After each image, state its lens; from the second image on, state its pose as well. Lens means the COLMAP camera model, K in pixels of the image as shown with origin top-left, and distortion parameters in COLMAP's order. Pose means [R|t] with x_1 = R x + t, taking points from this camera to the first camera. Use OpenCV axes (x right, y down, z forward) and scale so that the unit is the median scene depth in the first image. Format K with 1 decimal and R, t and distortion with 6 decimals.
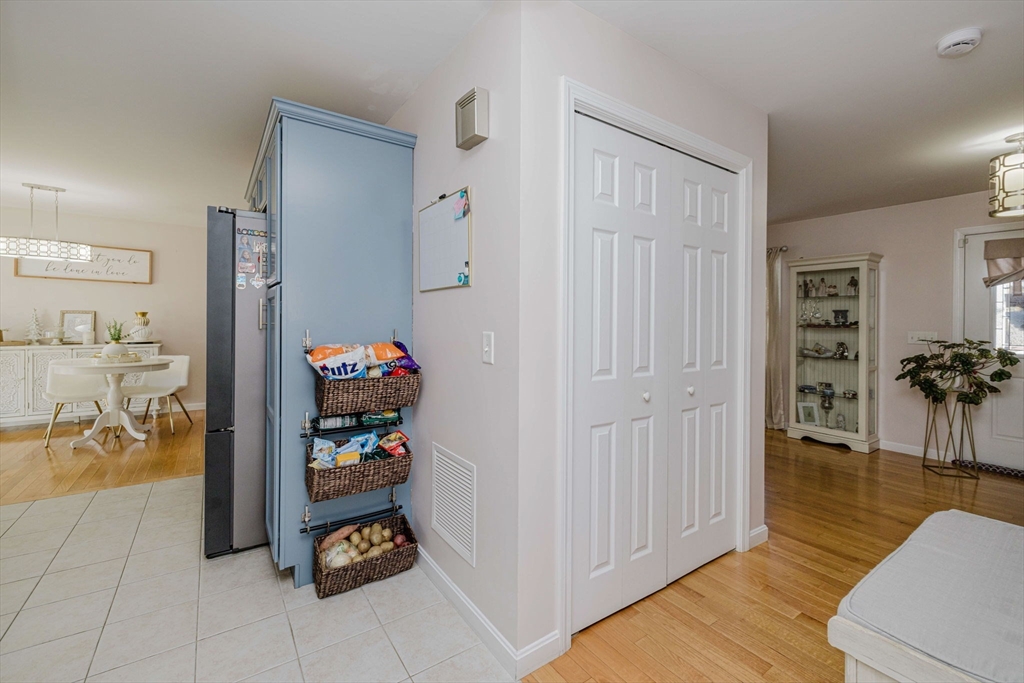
lens RADIAL K [[431.8, 0, 509.2], [0, 431.8, 332.7], [0, 0, 1]] dist [0.001920, 0.000370]
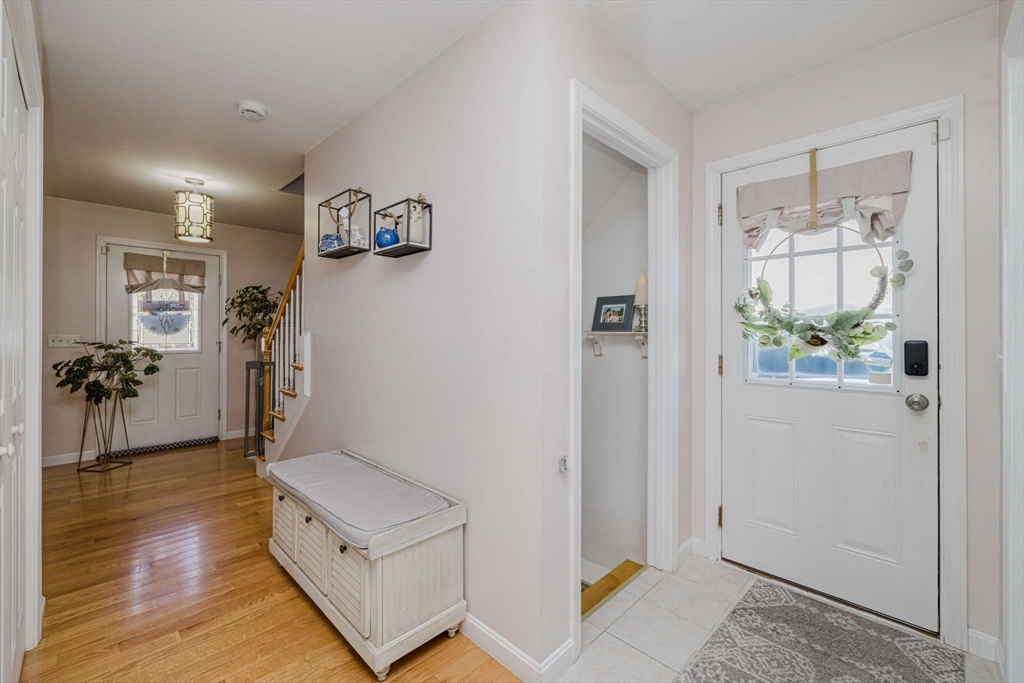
lens RADIAL K [[421.0, 0, 512.0], [0, 421.0, 341.5], [0, 0, 1]] dist [0.000812, 0.000055]
pose [[-0.186775, -0.036096, 0.981739, -0.172922], [0.020465, 0.998965, 0.040623, -0.004336], [-0.982190, 0.027678, -0.185843, 0.221111]]
